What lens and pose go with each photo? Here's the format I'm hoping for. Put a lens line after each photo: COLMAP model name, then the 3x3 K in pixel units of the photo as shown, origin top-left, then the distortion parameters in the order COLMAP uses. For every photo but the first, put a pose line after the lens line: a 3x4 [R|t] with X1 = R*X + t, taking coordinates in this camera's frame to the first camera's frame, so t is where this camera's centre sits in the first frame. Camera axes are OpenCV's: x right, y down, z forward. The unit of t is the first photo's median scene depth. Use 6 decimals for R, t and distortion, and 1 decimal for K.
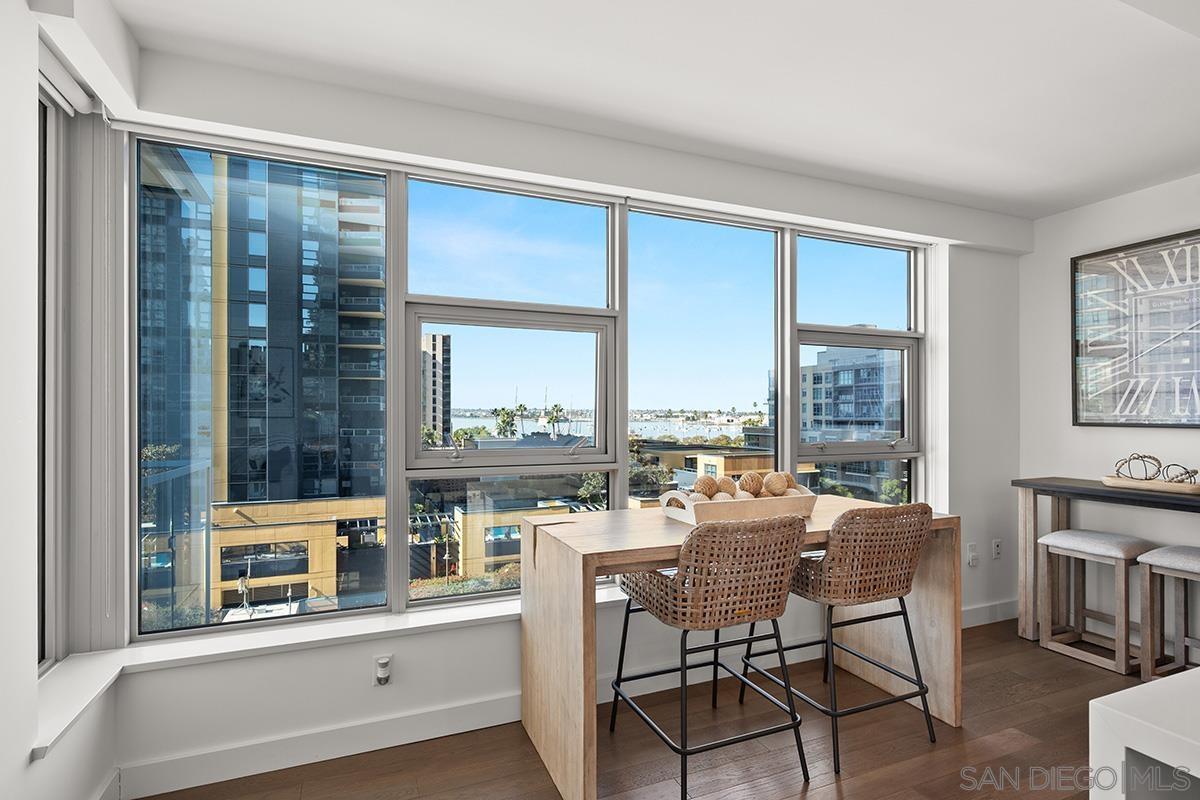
lens RADIAL K [[590.4, 0, 598.0], [0, 590.4, 414.6], [0, 0, 1]] dist [0.006131, -0.002038]
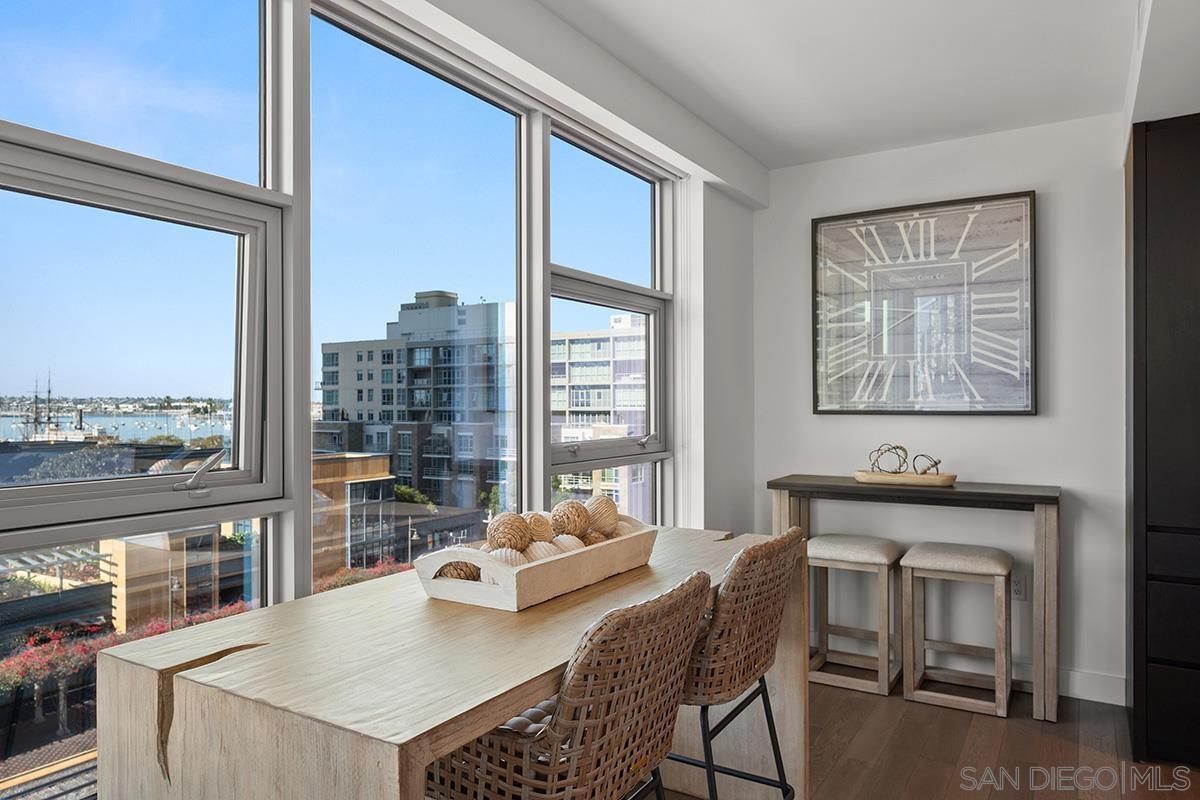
lens RADIAL K [[789.8, 0, 599.7], [0, 789.8, 400.2], [0, 0, 1]] dist [-0.009493, 0.000686]
pose [[0.811558, -0.001383, 0.584270, -0.126554], [0.004148, 0.999986, -0.003395, 0.001461], [-0.584257, 0.005178, 0.811552, 0.265126]]
